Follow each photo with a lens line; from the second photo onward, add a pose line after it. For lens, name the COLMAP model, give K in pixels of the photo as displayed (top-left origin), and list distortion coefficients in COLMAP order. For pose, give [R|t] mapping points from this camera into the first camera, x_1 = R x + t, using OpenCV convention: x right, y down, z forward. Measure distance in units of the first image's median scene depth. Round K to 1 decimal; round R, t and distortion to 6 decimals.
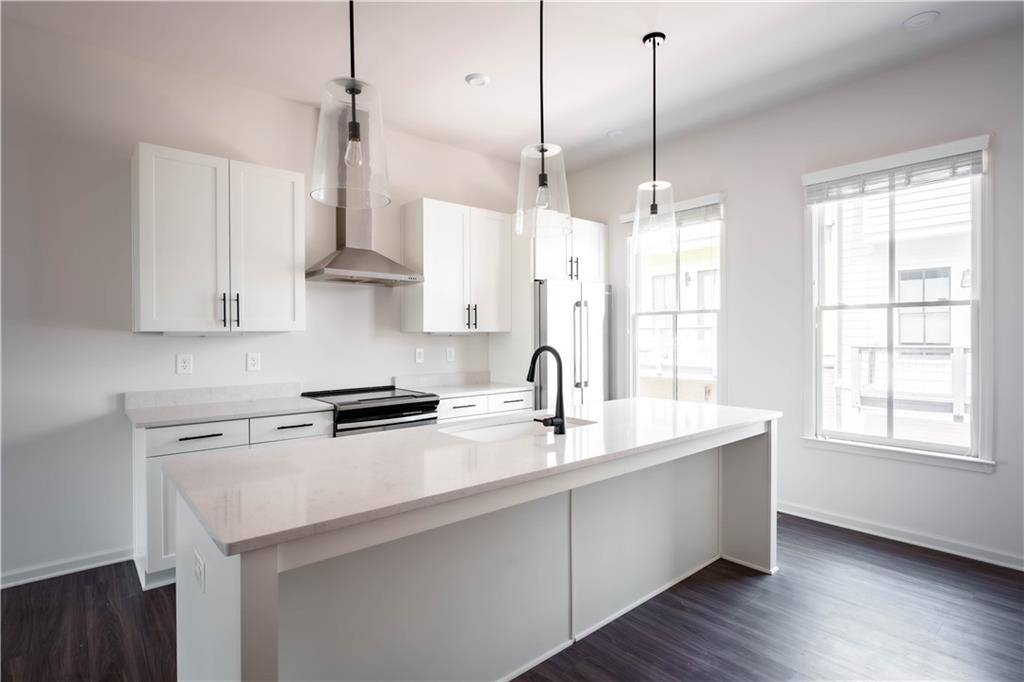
lens RADIAL K [[507.3, 0, 511.6], [0, 507.3, 338.3], [0, 0, 1]] dist [0.016022, -0.000089]
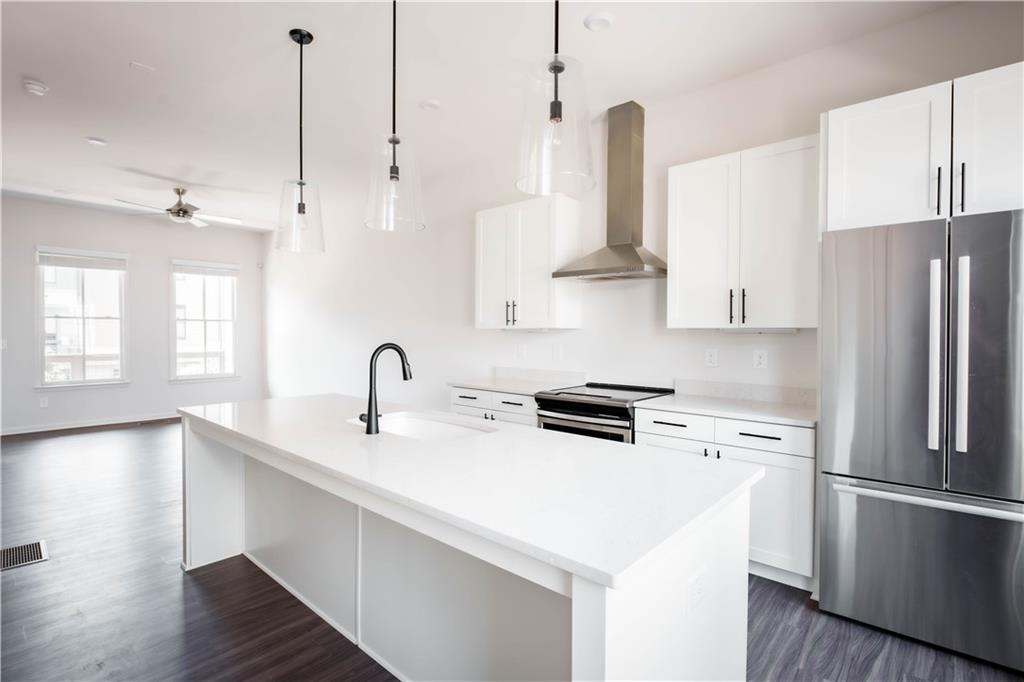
lens RADIAL K [[496.5, 0, 517.3], [0, 496.5, 335.9], [0, 0, 1]] dist [-0.014169, 0.001868]
pose [[0.130695, 0.014325, -0.991319, 0.756741], [-0.008760, 0.999873, 0.013294, -0.010926], [0.991384, 0.006947, 0.130804, 0.815105]]
